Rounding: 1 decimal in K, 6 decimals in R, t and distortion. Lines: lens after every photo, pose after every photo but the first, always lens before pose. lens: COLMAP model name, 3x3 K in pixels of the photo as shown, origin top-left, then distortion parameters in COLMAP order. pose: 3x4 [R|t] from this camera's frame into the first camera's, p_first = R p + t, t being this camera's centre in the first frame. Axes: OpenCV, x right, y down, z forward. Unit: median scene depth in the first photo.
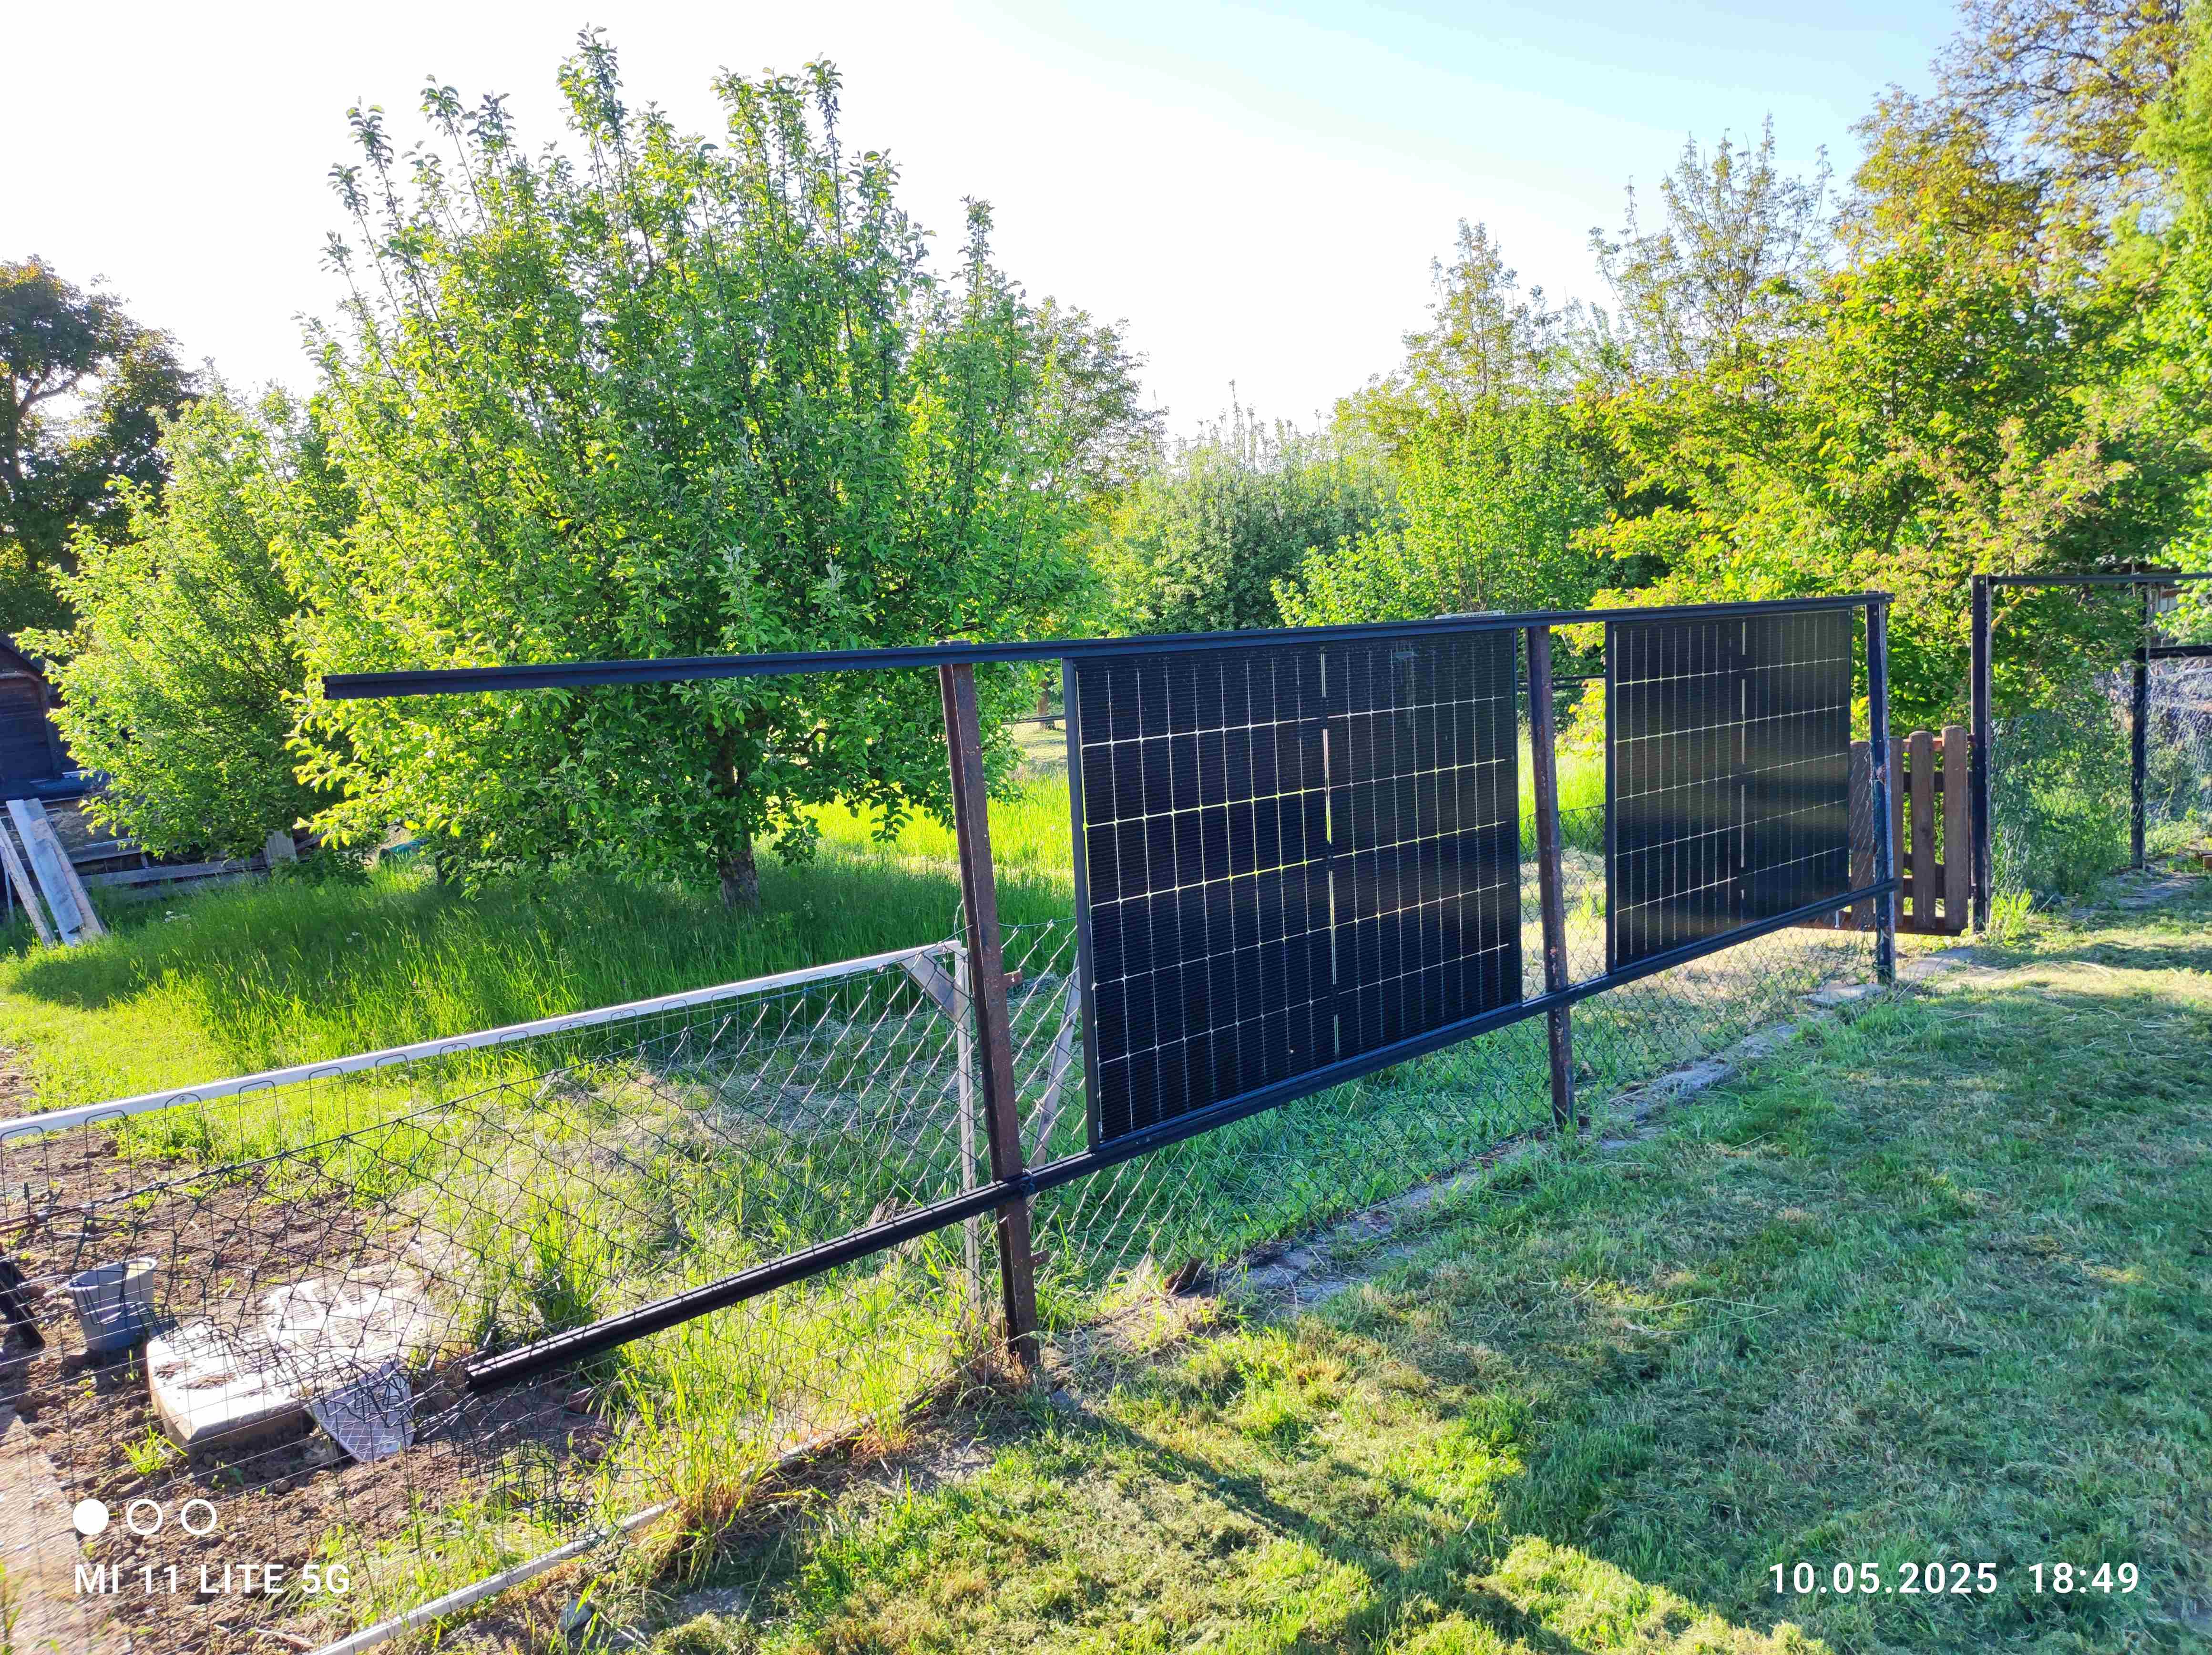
lens RADIAL K [[1676.7, 0, 1066.2], [0, 1676.7, 820.1], [0, 0, 1]] dist [0.030884, -0.024052]
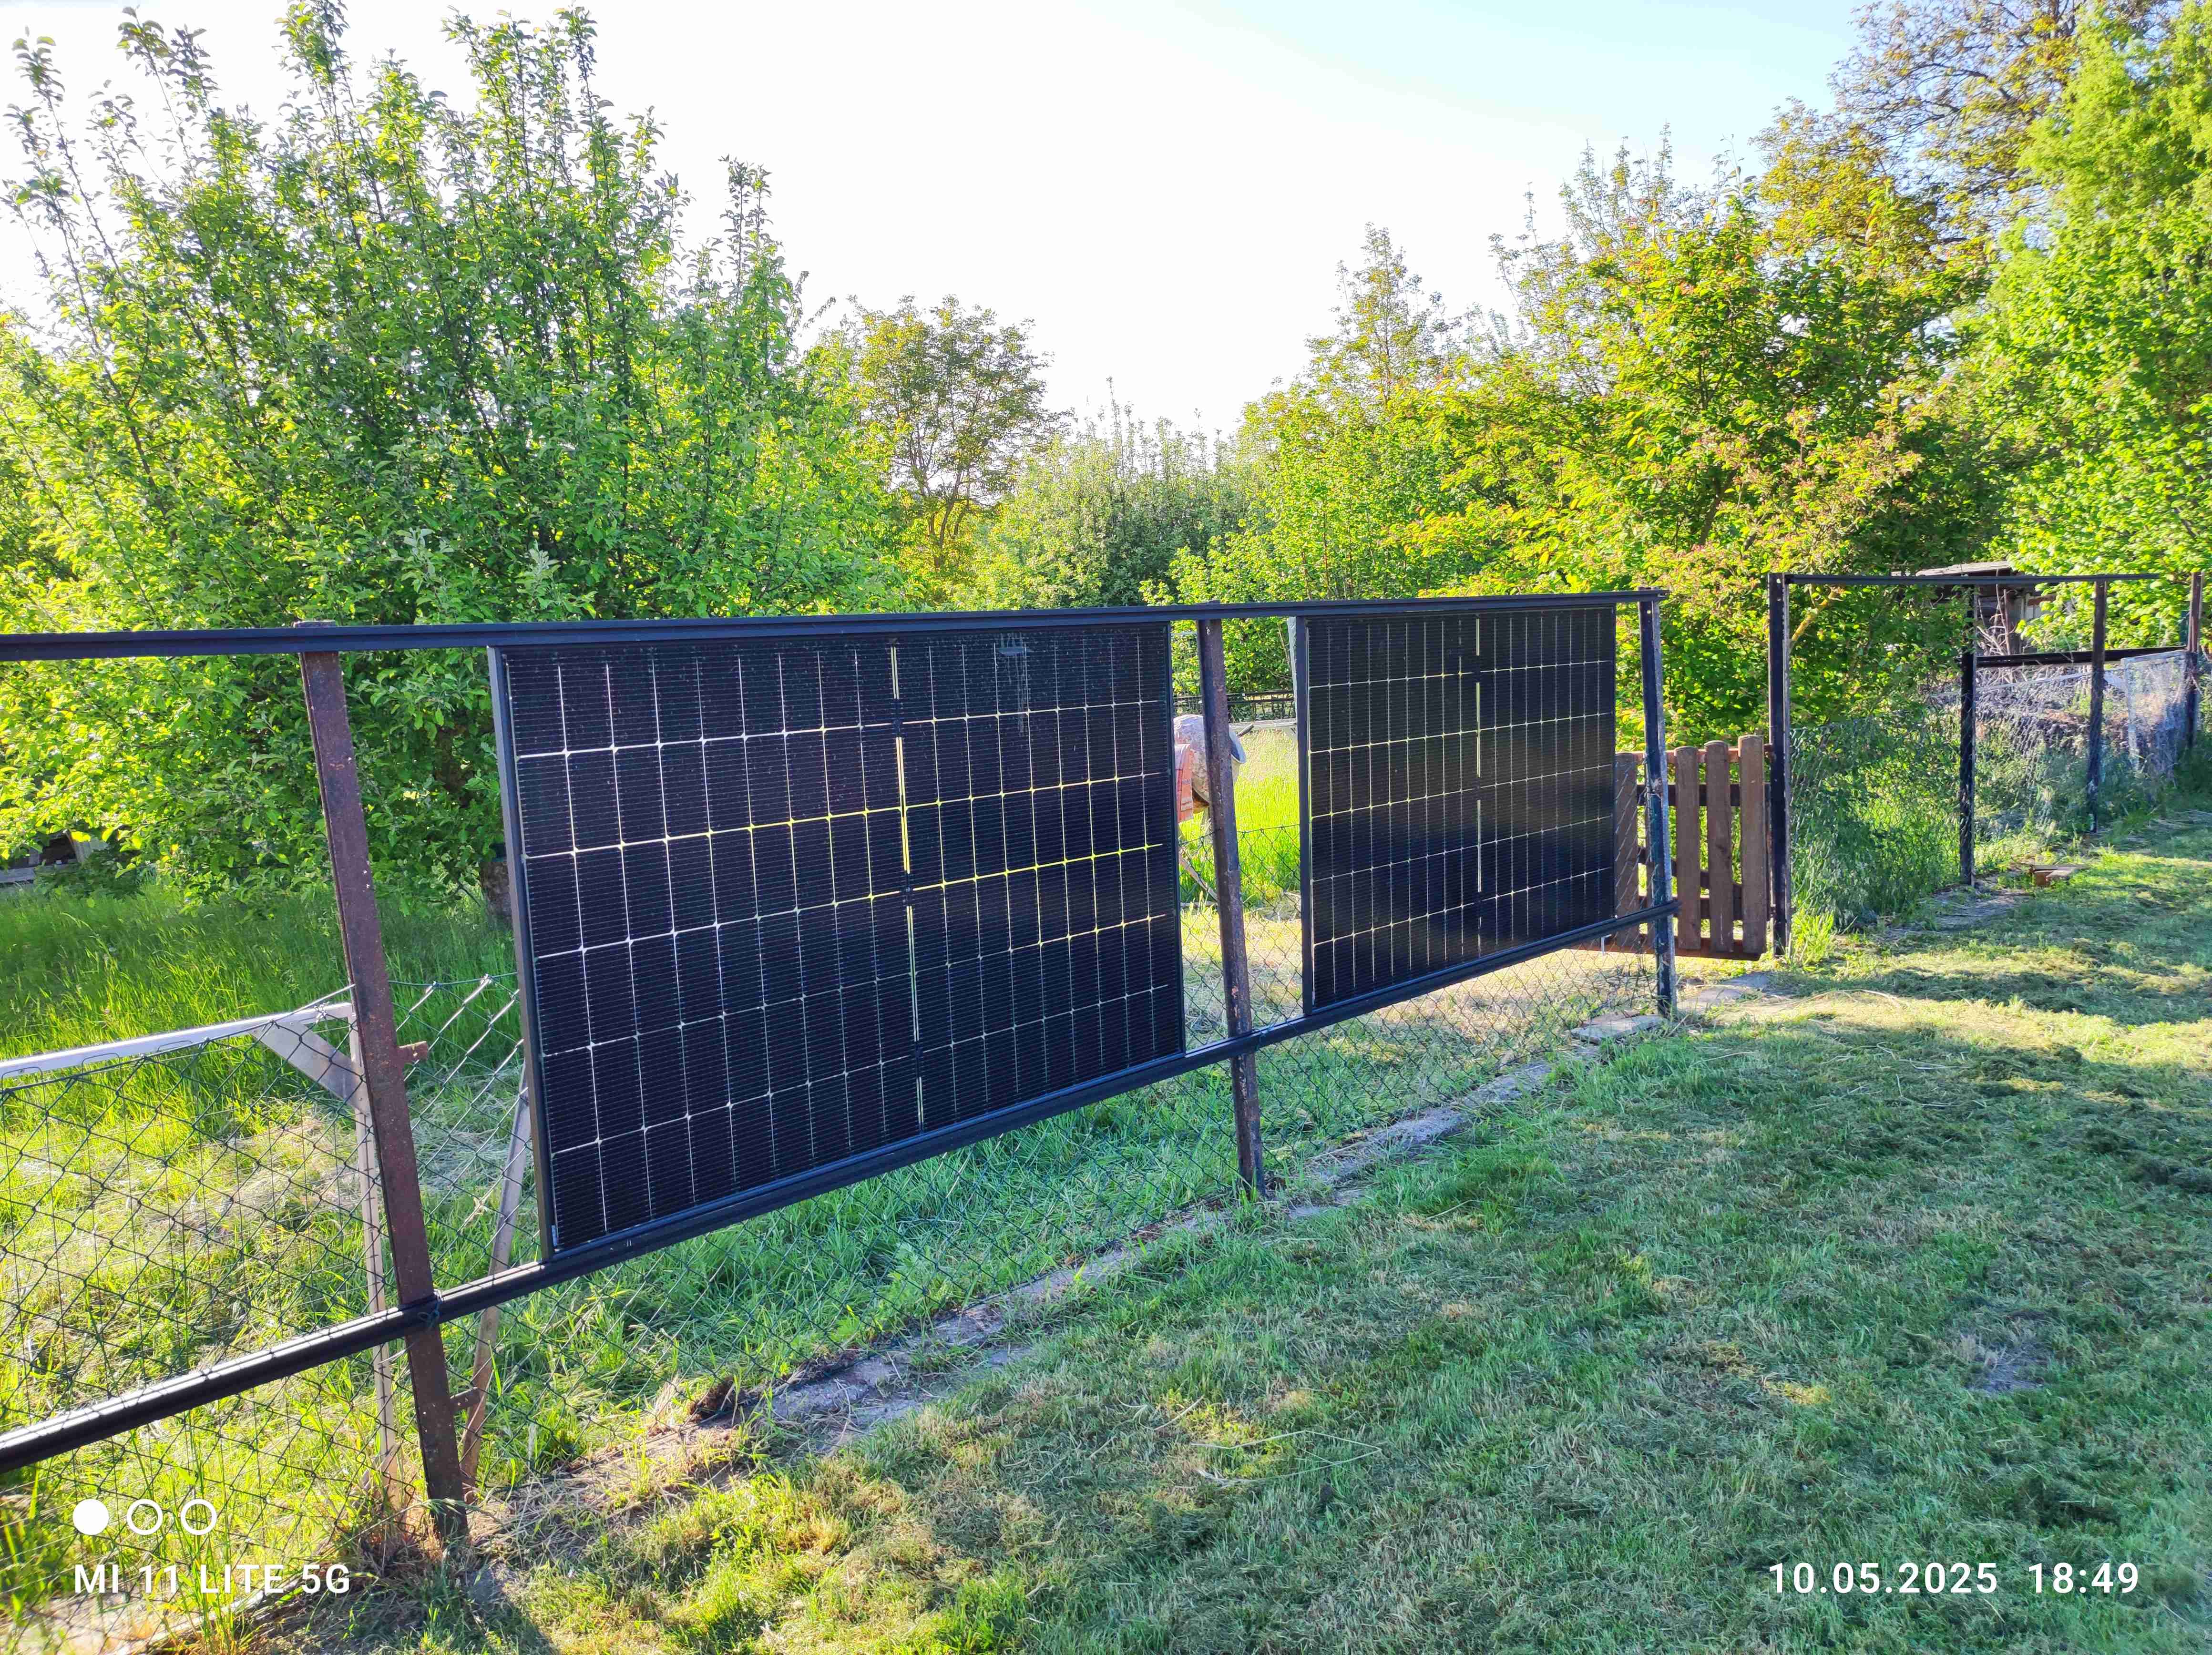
lens RADIAL K [[1676.7, 0, 1054.0], [0, 1676.7, 823.9], [0, 0, 1]] dist [0.030884, -0.024052]
pose [[0.999236, 0.002925, 0.038977, 0.102391], [-0.002940, 0.999996, 0.000312, -0.005932], [-0.038975, -0.000427, 0.999240, 0.083925]]
